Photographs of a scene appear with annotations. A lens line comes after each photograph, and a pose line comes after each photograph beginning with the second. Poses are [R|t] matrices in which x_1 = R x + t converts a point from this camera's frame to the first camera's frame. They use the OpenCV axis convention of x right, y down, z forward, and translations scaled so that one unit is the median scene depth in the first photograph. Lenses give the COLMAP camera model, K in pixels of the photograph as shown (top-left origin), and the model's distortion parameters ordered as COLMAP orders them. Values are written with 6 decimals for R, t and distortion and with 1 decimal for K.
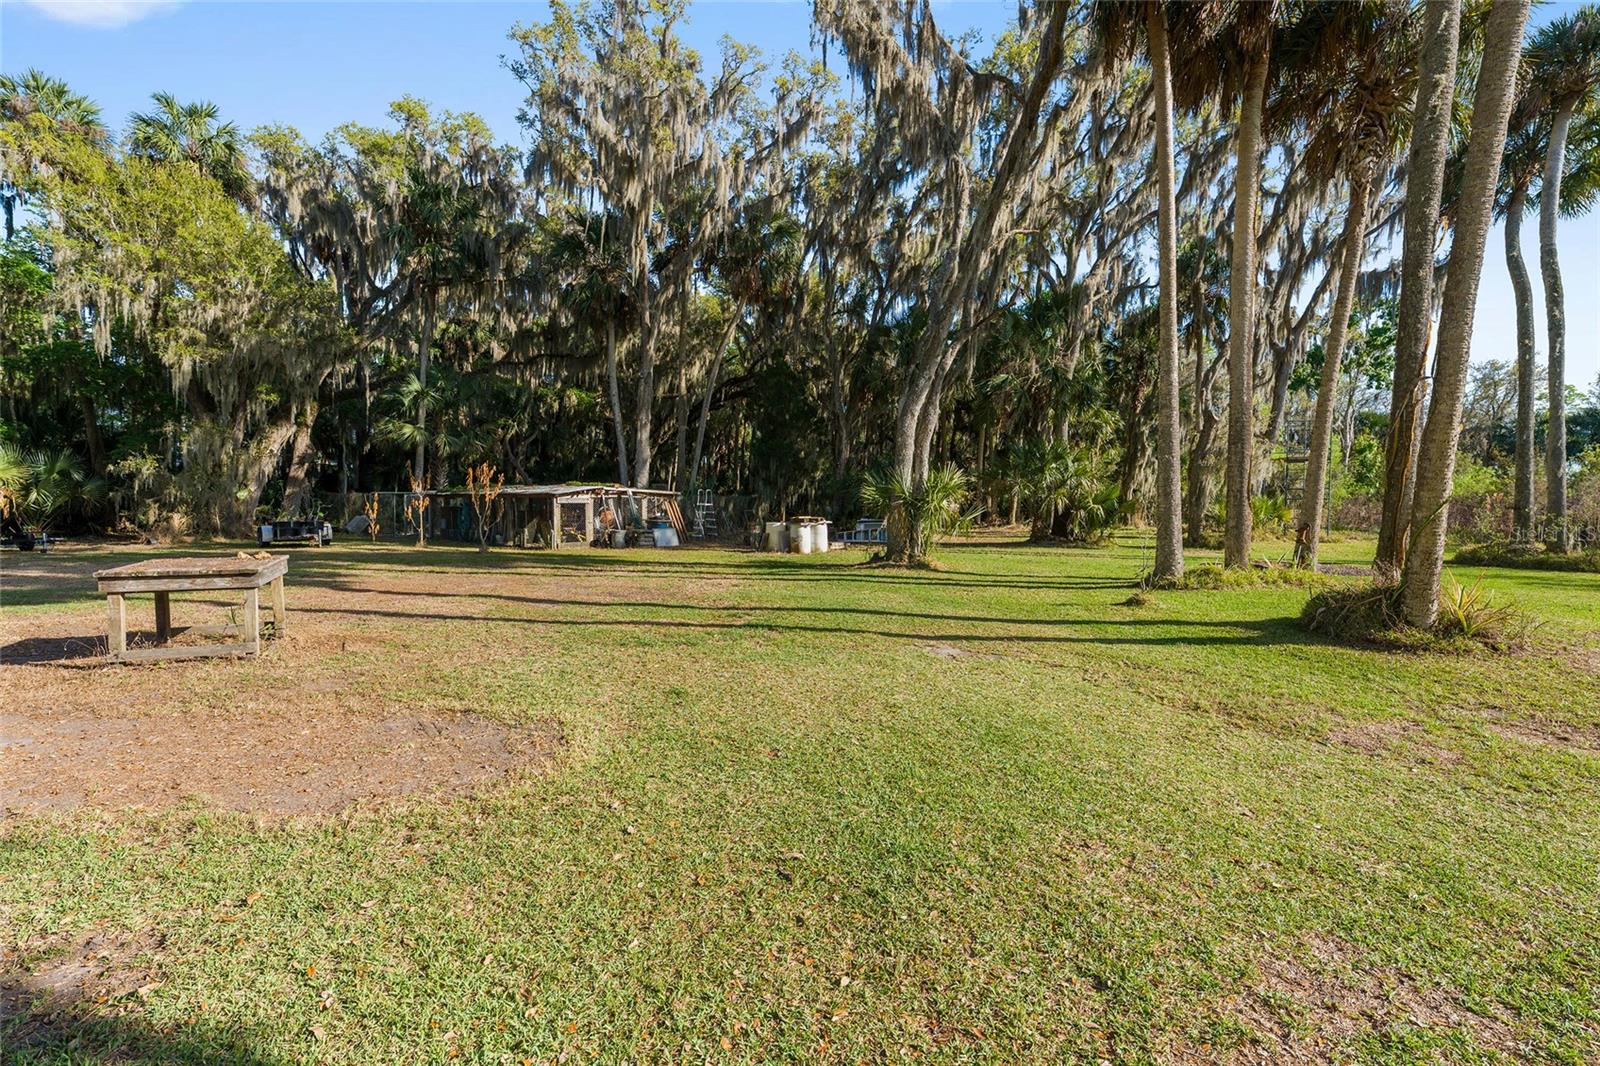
lens RADIAL K [[659.6, 0, 804.5], [0, 659.6, 536.5], [0, 0, 1]] dist [-0.002427, -0.000517]
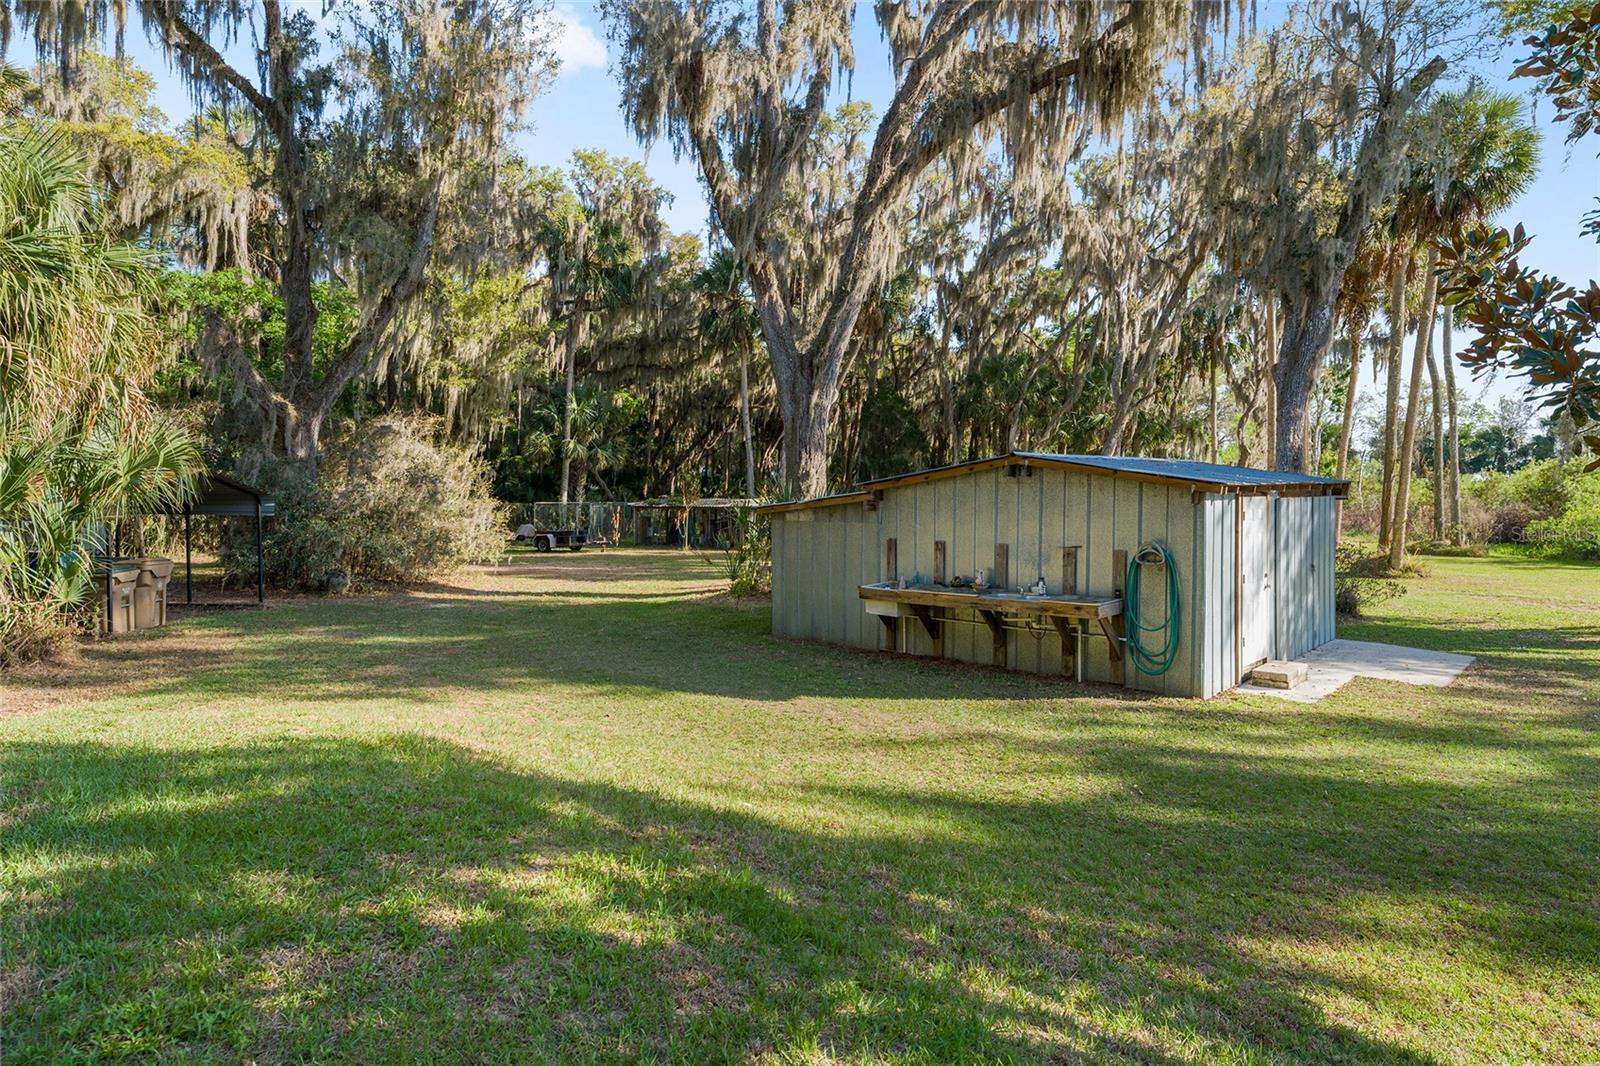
lens RADIAL K [[934.9, 0, 796.7], [0, 934.9, 530.2], [0, 0, 1]] dist [0.005510, 0.001340]
pose [[0.976893, -0.005179, 0.213665, -0.923669], [0.009358, 0.999784, -0.018556, 0.012883], [-0.213523, 0.020127, 0.976731, -0.898438]]
